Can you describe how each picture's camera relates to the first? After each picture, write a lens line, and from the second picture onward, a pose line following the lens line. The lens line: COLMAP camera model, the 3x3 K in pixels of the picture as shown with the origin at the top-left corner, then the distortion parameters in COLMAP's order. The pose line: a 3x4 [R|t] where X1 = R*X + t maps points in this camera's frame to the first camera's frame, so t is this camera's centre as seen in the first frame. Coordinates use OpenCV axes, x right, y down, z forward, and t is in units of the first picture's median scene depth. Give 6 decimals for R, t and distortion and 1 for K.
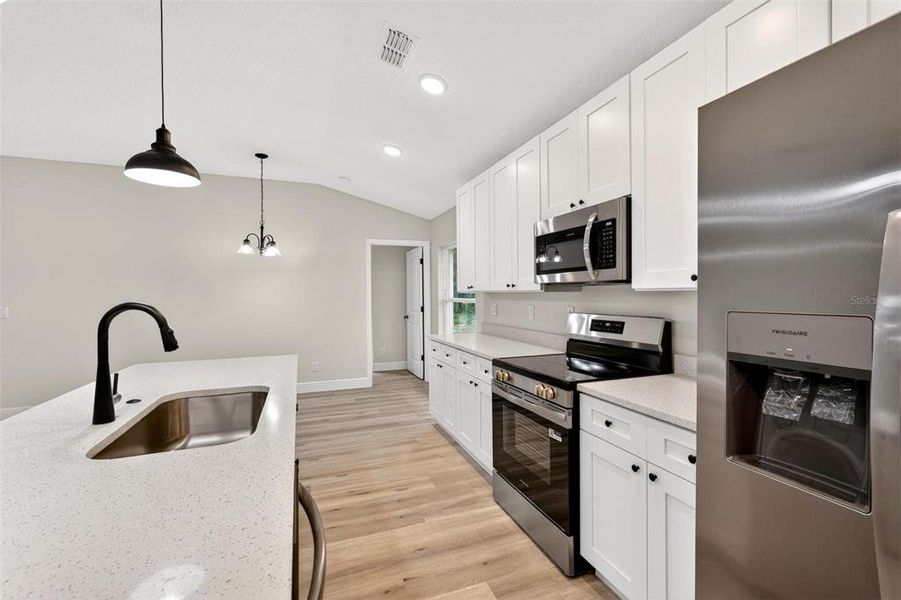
lens RADIAL K [[389.4, 0, 451.8], [0, 389.4, 296.9], [0, 0, 1]] dist [0.013864, -0.000014]
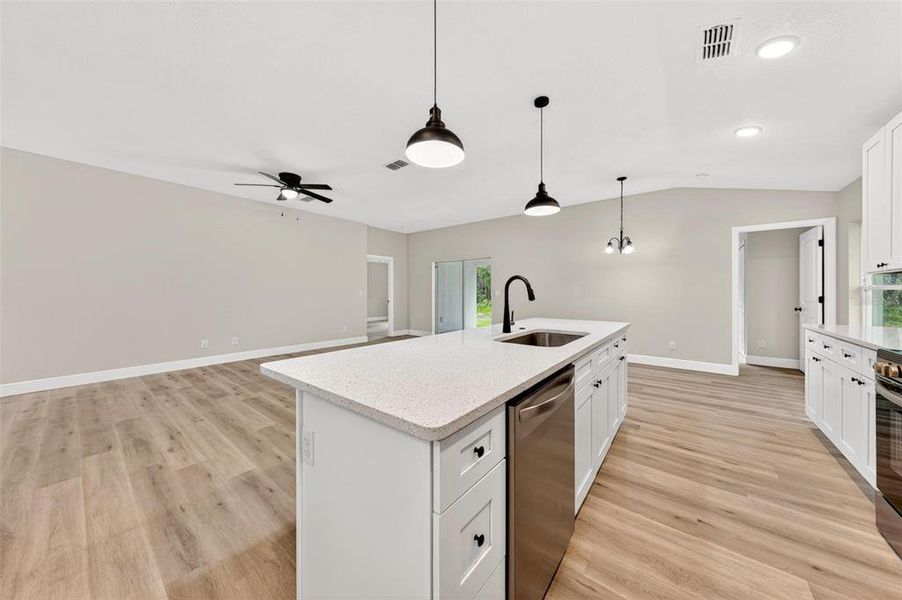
lens RADIAL K [[300.6, 0, 453.4], [0, 300.6, 292.0], [0, 0, 1]] dist [0.000466, 0.000051]
pose [[0.508870, 0.007375, -0.860812, 0.164438], [-0.011276, 0.999935, 0.001901, 0.047303], [0.860770, 0.008739, 0.508919, -0.030749]]
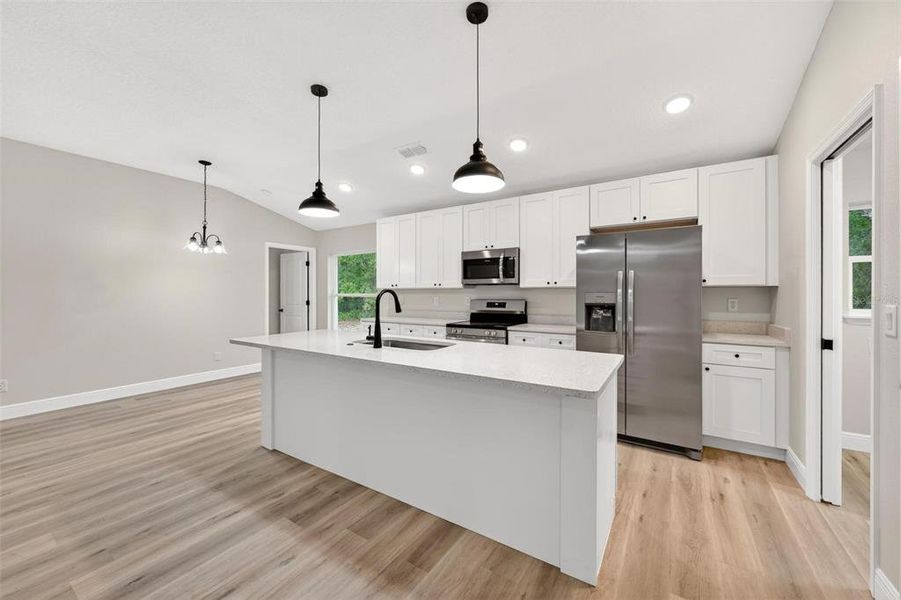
lens RADIAL K [[351.1, 0, 450.9], [0, 351.1, 295.2], [0, 0, 1]] dist [-0.000024, -0.000054]
pose [[0.805267, 0.004681, 0.592893, -0.759331], [-0.001890, 0.999984, -0.005328, 0.027177], [-0.592909, 0.003170, 0.805263, -0.317148]]
